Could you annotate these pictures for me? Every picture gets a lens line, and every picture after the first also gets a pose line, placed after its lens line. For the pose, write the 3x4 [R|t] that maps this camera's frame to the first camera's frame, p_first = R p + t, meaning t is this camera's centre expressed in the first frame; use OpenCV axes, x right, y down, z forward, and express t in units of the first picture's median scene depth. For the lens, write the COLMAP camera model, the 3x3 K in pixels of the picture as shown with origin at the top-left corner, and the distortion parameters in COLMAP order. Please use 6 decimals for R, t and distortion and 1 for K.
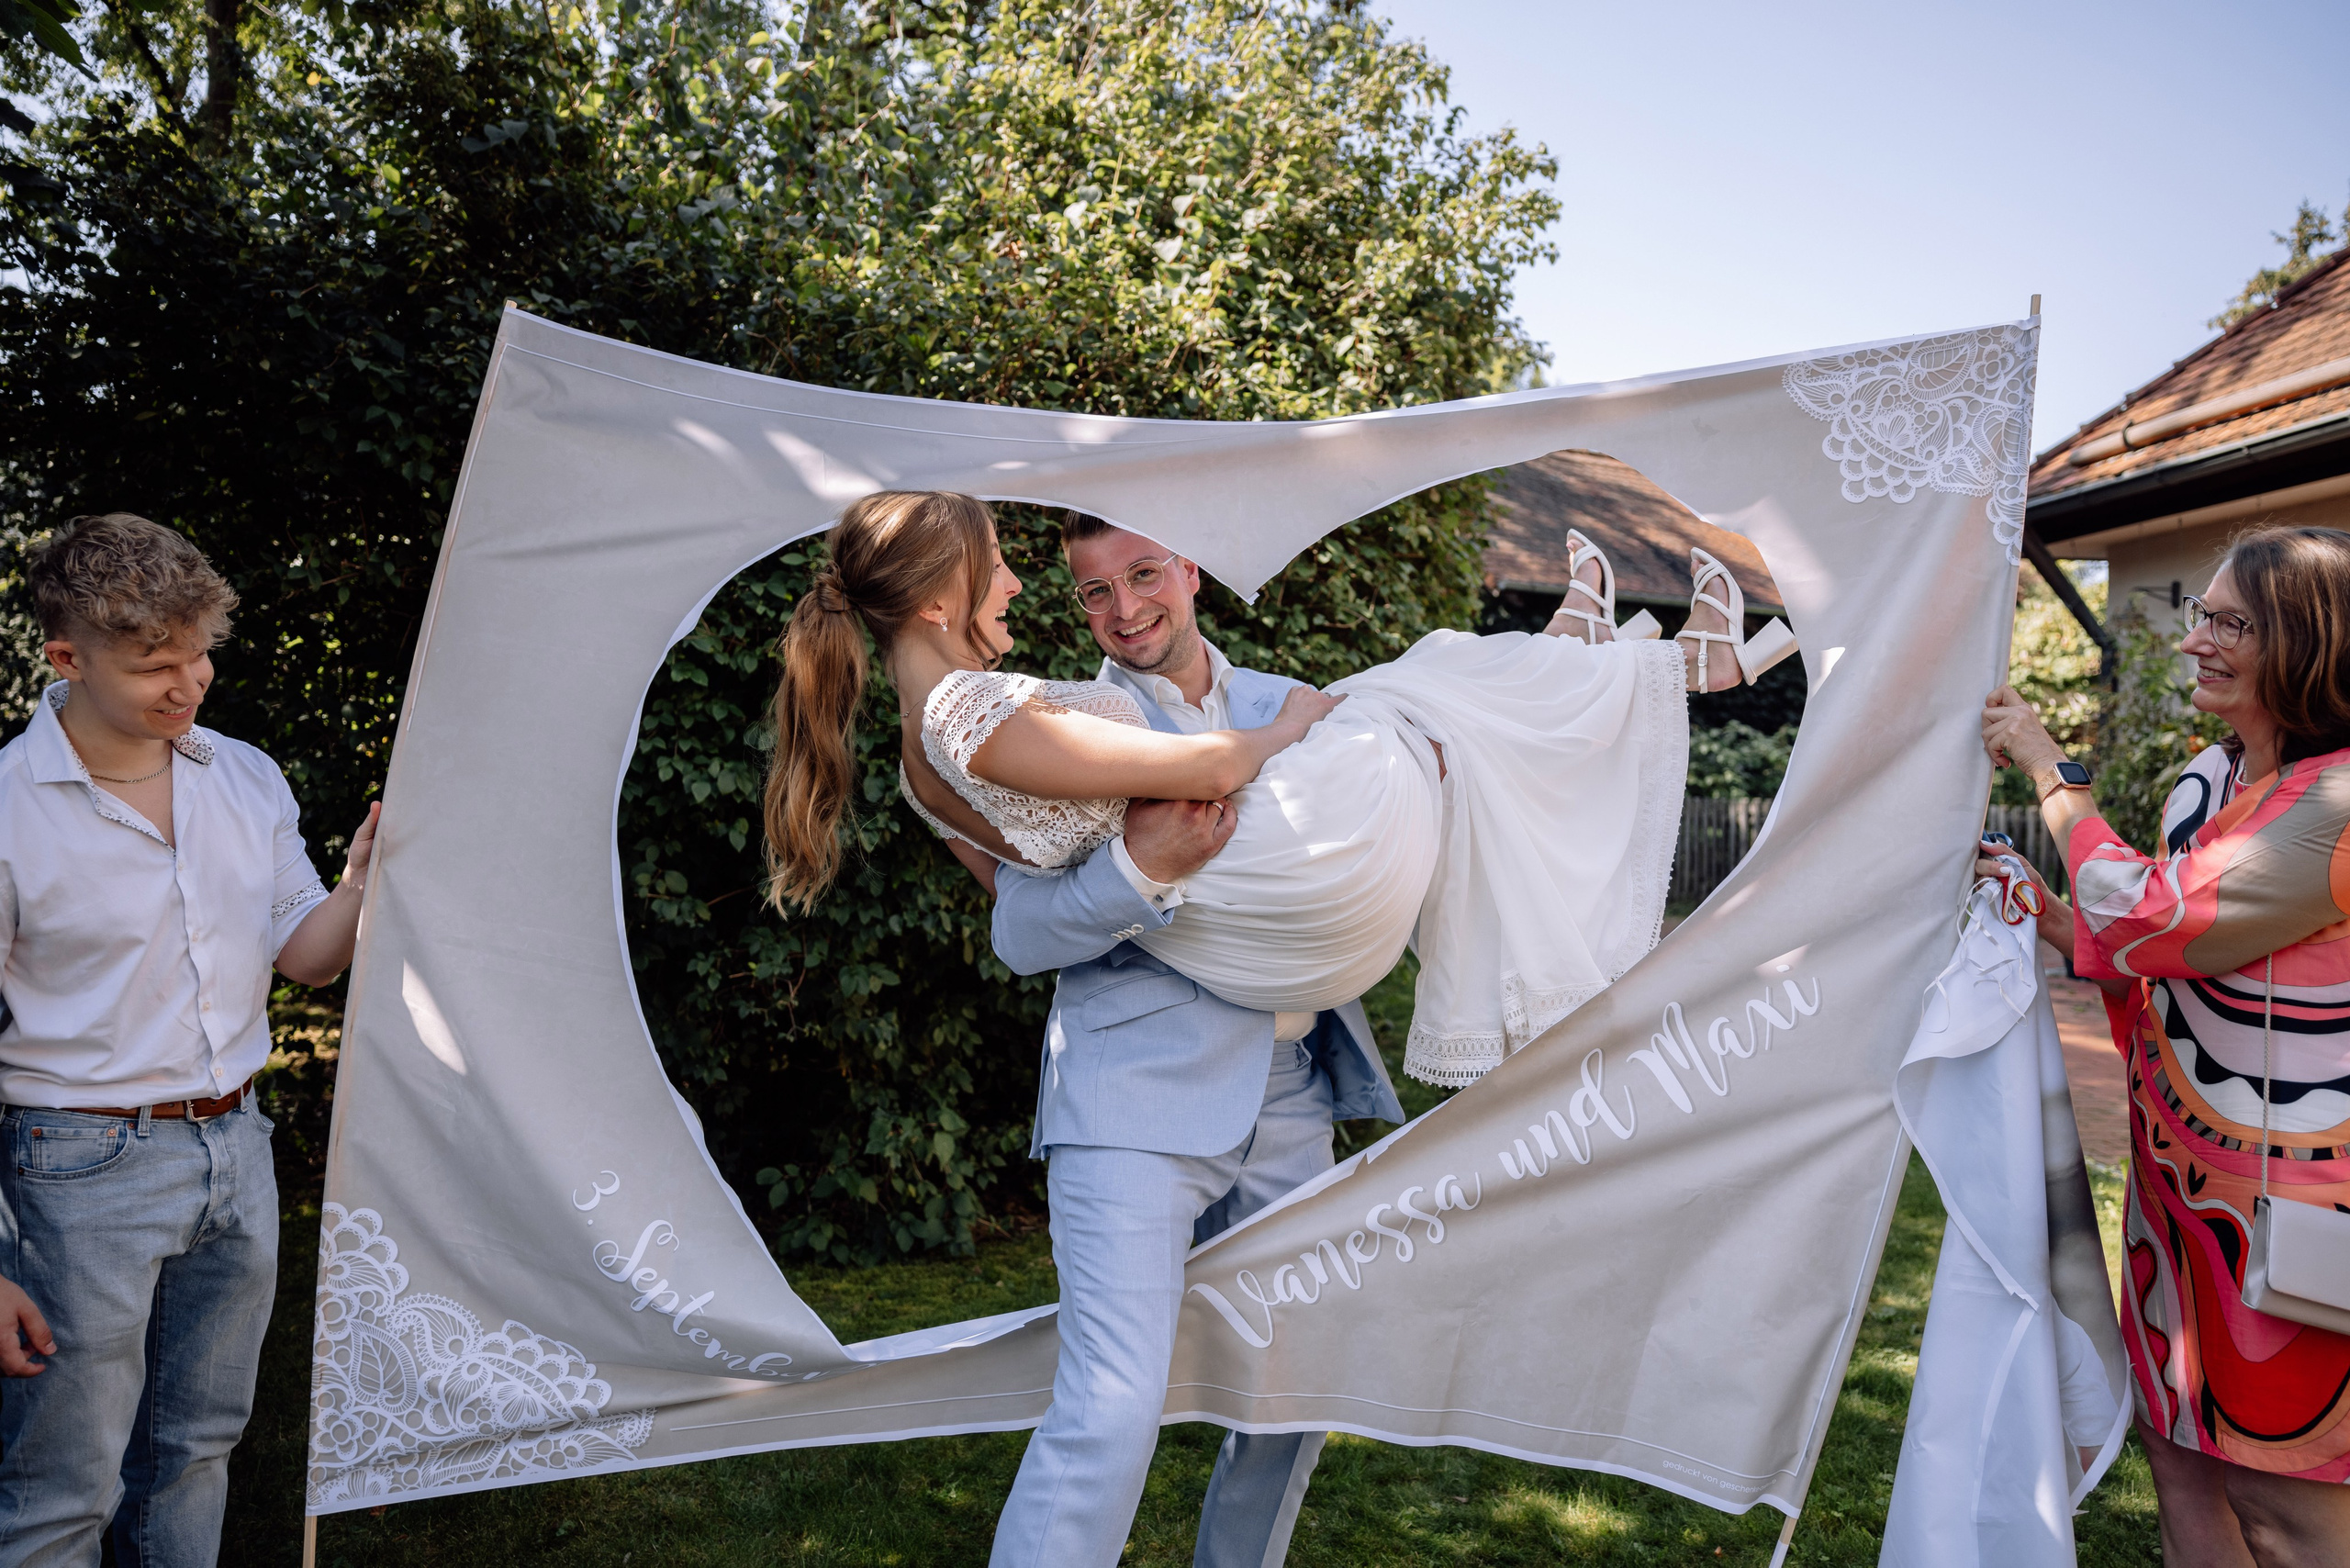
lens RADIAL K [[1691.6, 0, 1177.7], [0, 1691.6, 814.7], [0, 0, 1]] dist [-0.109664, 0.123677]
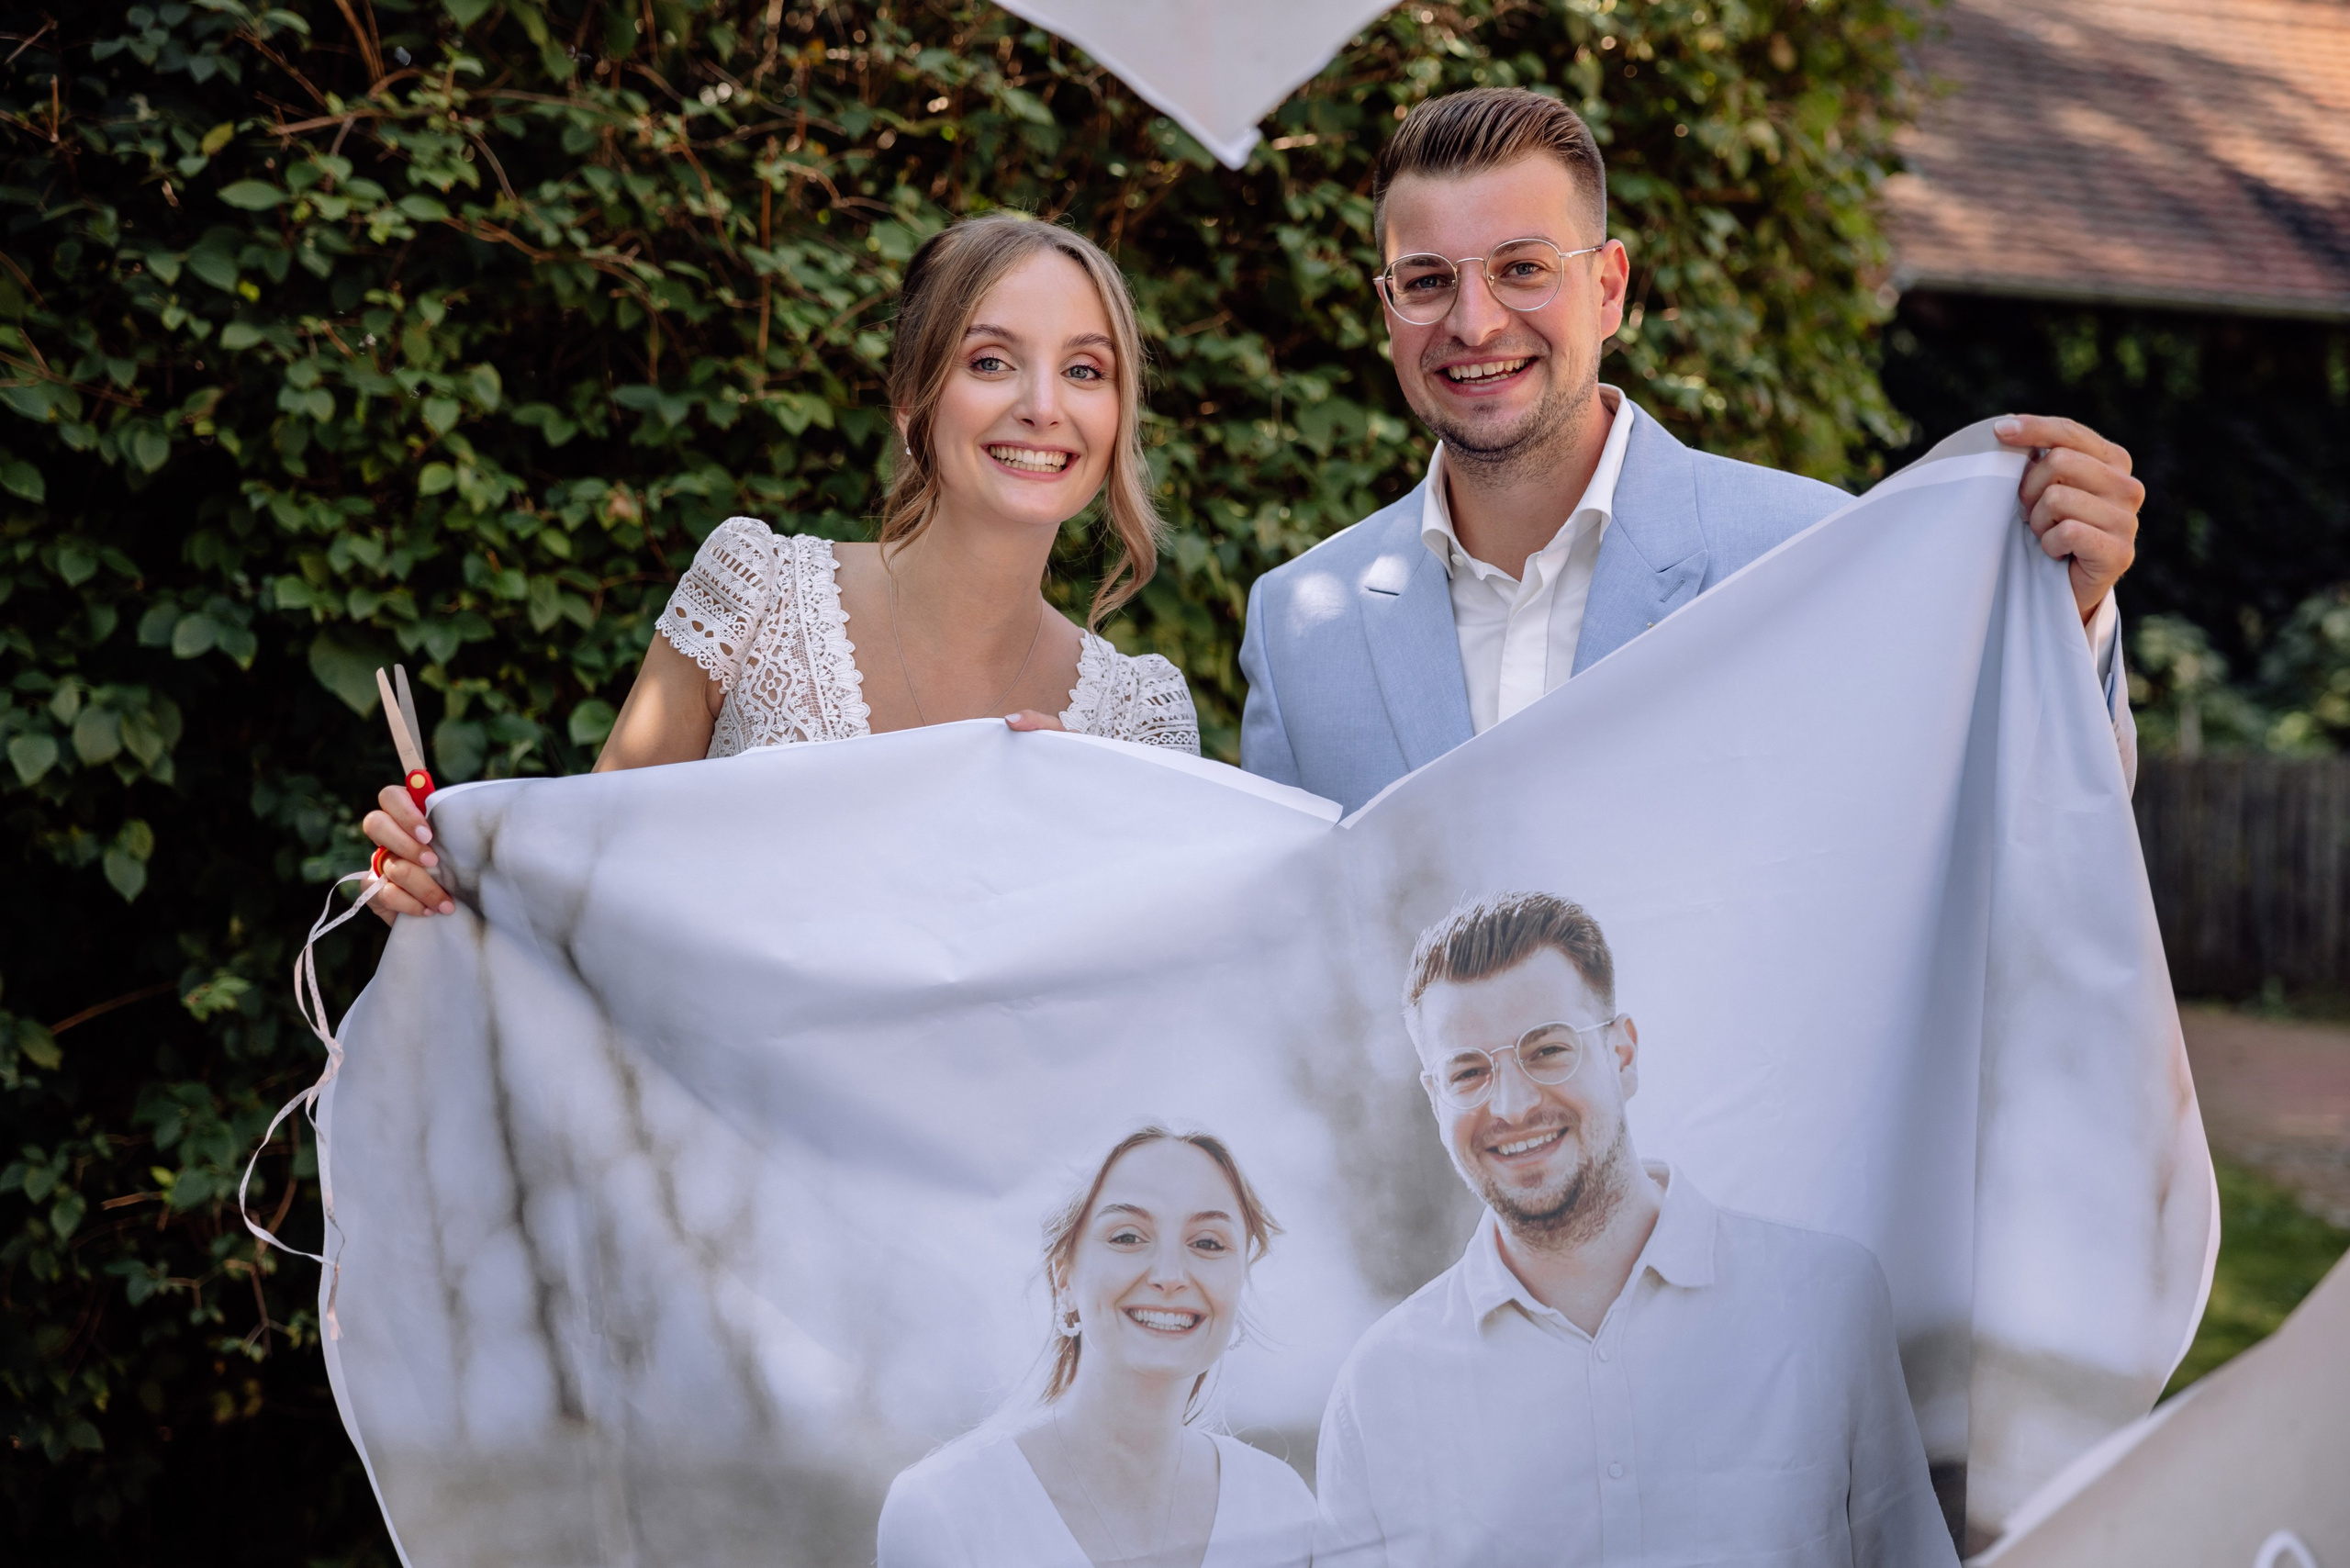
lens RADIAL K [[3680.6, 0, 1256.2], [0, 3680.6, 780.7], [0, 0, 1]] dist [0.213610, 0.036981]
pose [[0.999763, -0.006090, 0.020905, -0.001593], [0.006140, 0.999978, -0.002342, -0.003938], [-0.020890, 0.002470, 0.999779, 0.062879]]
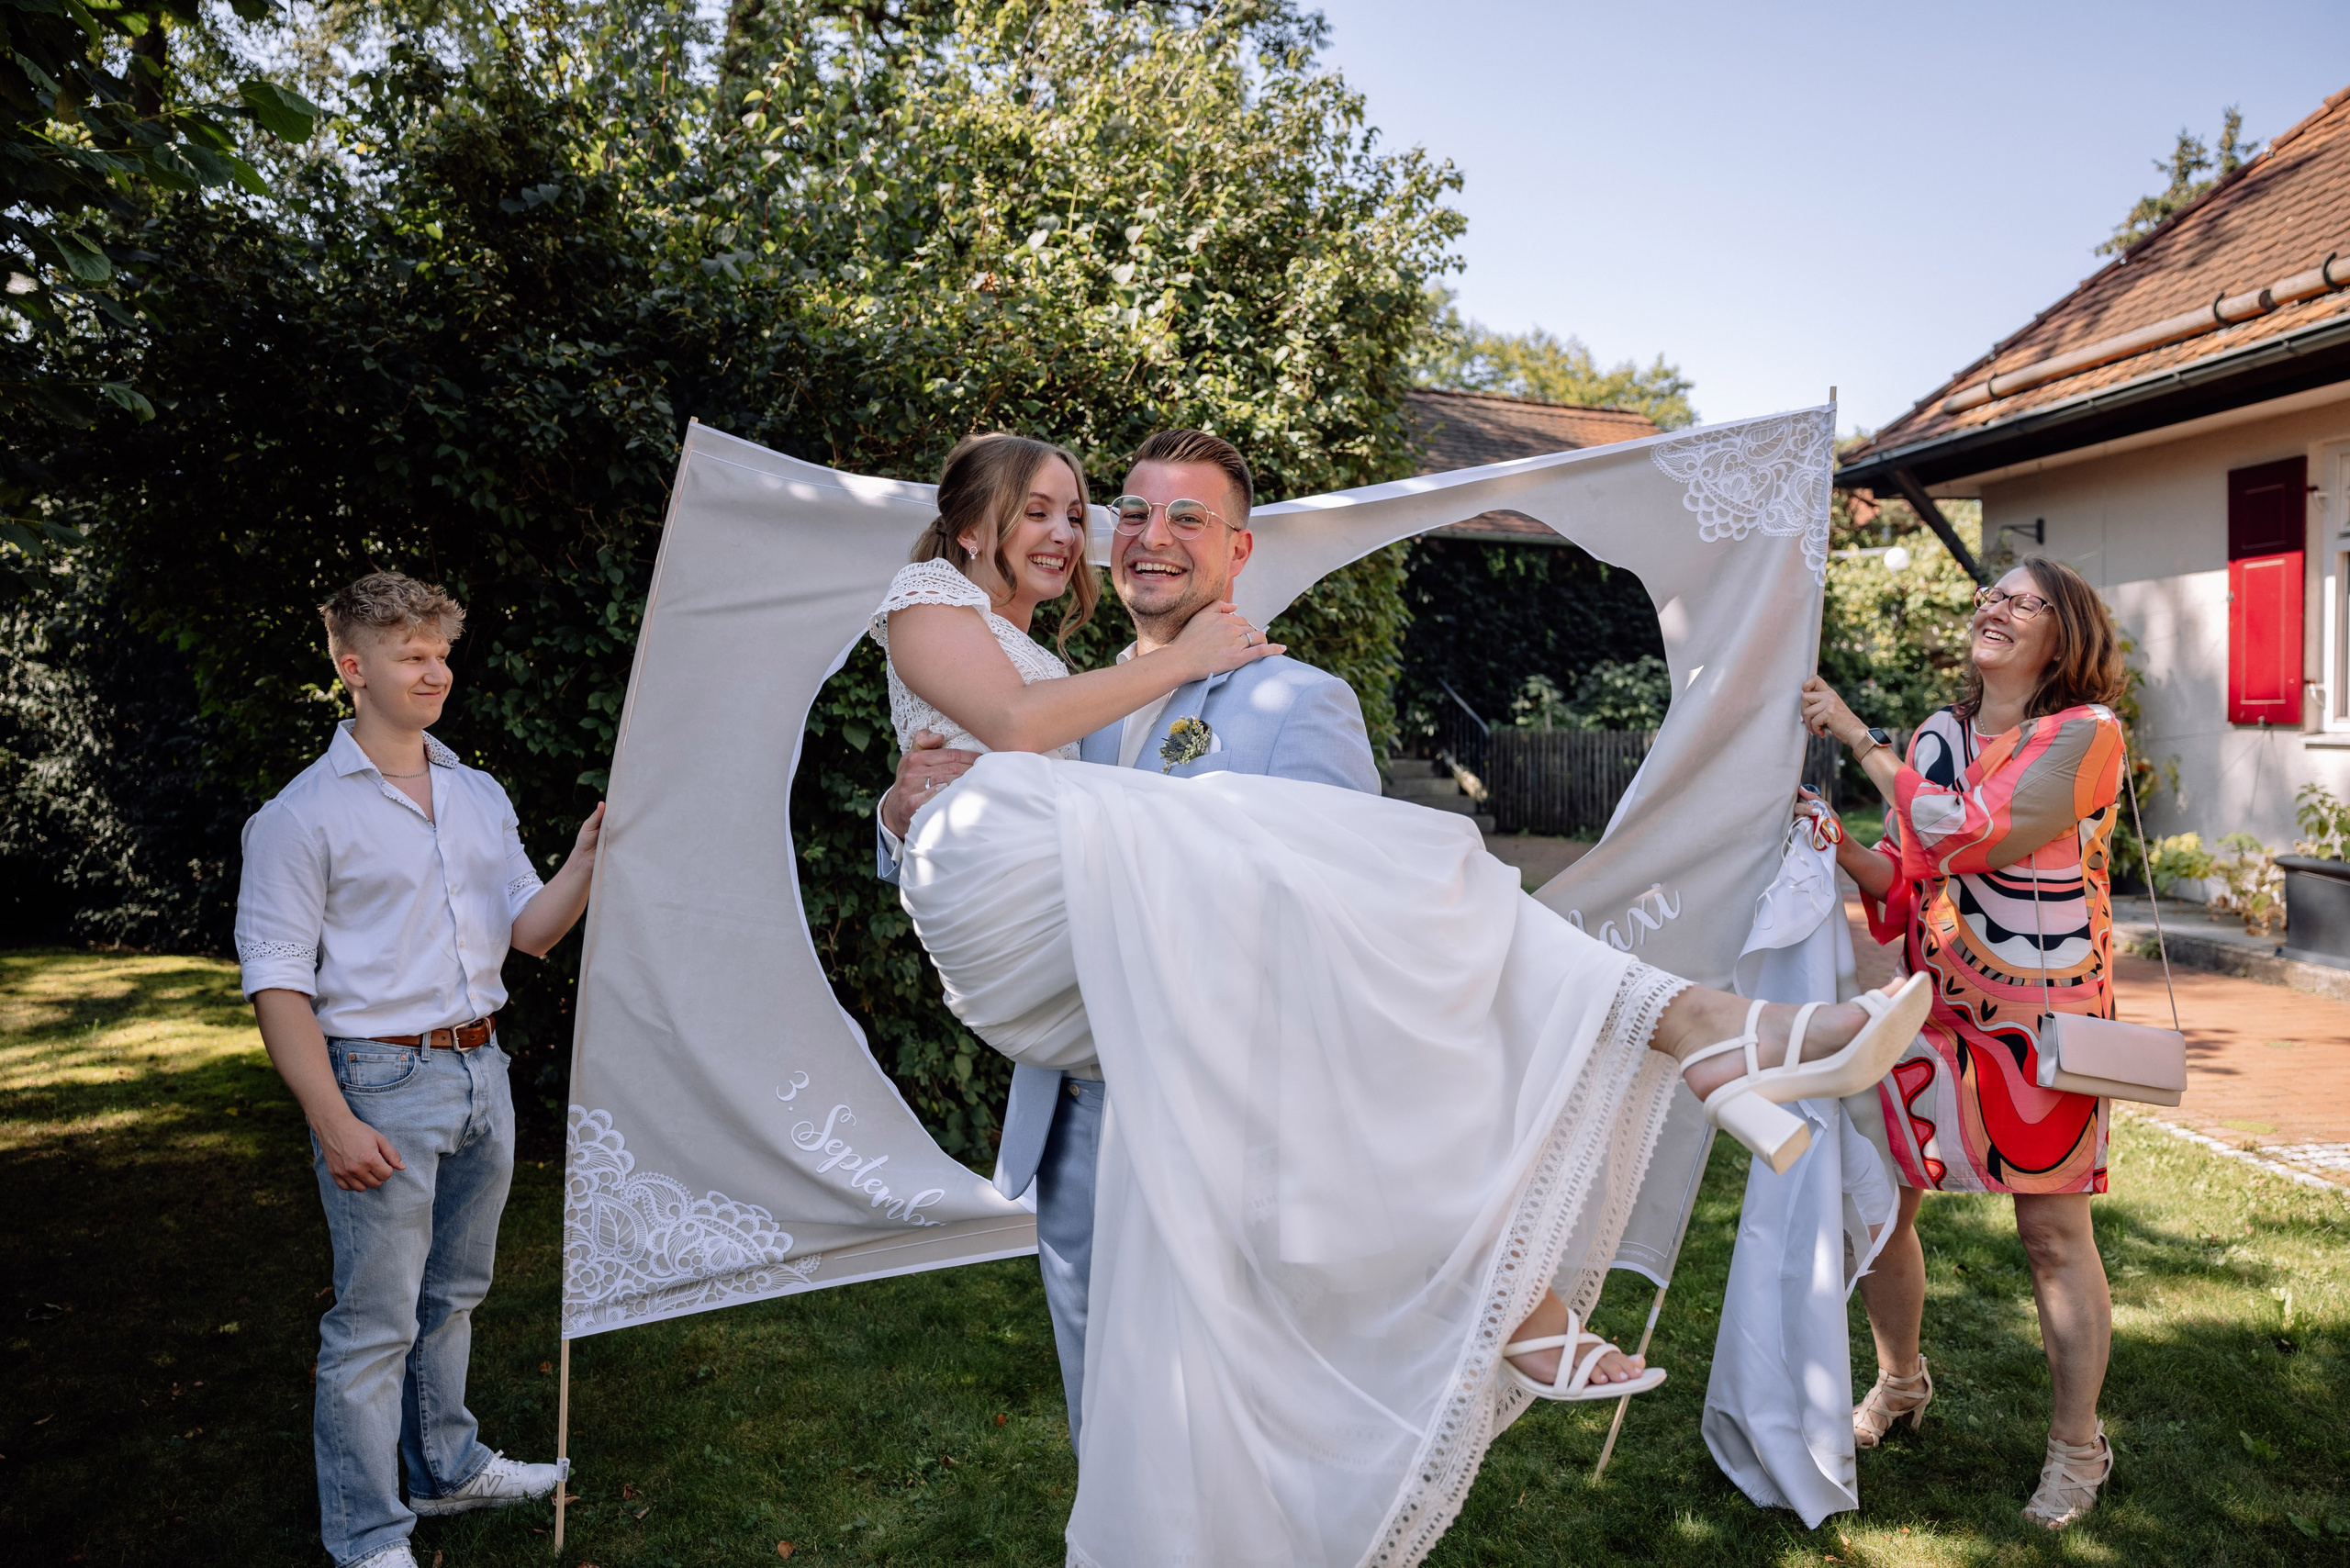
lens RADIAL K [[1692.1, 0, 1175.0], [0, 1692.1, 784.0], [0, 0, 1]] dist [-0.116226, 0.122810]
pose [[0.998628, -0.034204, 0.039660, -0.025754], [0.033510, 0.999276, 0.018042, -0.012299], [-0.040248, -0.016689, 0.999050, -0.130531]]
